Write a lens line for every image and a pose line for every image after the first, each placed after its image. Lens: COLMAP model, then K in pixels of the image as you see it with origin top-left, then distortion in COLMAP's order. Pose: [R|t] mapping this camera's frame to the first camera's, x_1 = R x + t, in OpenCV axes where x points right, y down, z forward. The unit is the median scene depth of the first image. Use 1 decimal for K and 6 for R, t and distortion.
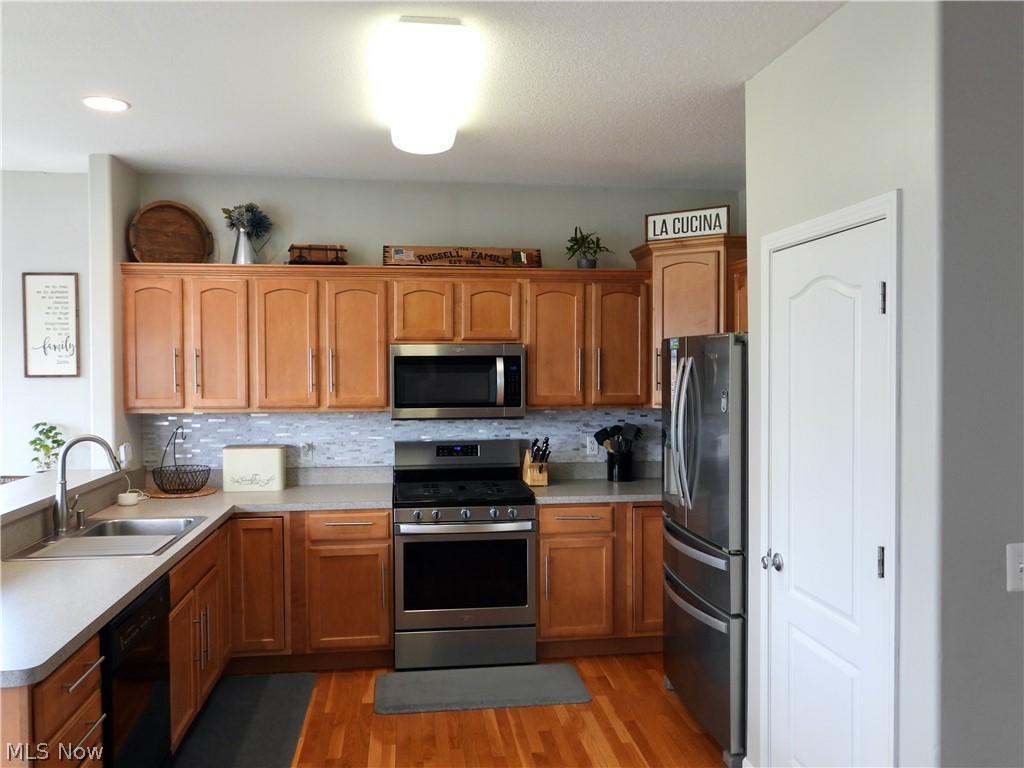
lens RADIAL K [[811.4, 0, 513.9], [0, 811.4, 384.0], [0, 0, 1]] dist [-0.004194, -0.003877]
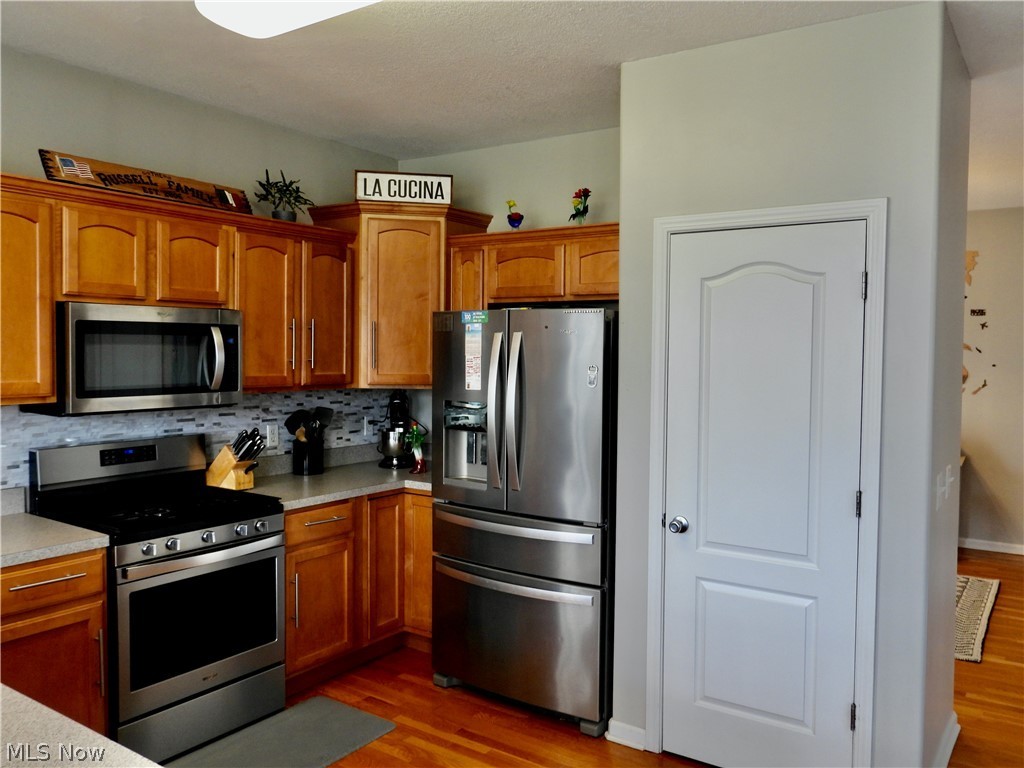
lens RADIAL K [[811.4, 0, 512.8], [0, 811.4, 382.8], [0, 0, 1]] dist [-0.004194, -0.003877]
pose [[0.672552, -0.022037, 0.739721, -0.391438], [0.005432, 0.999677, 0.024843, 0.002458], [-0.740030, -0.012690, 0.672455, 0.282913]]
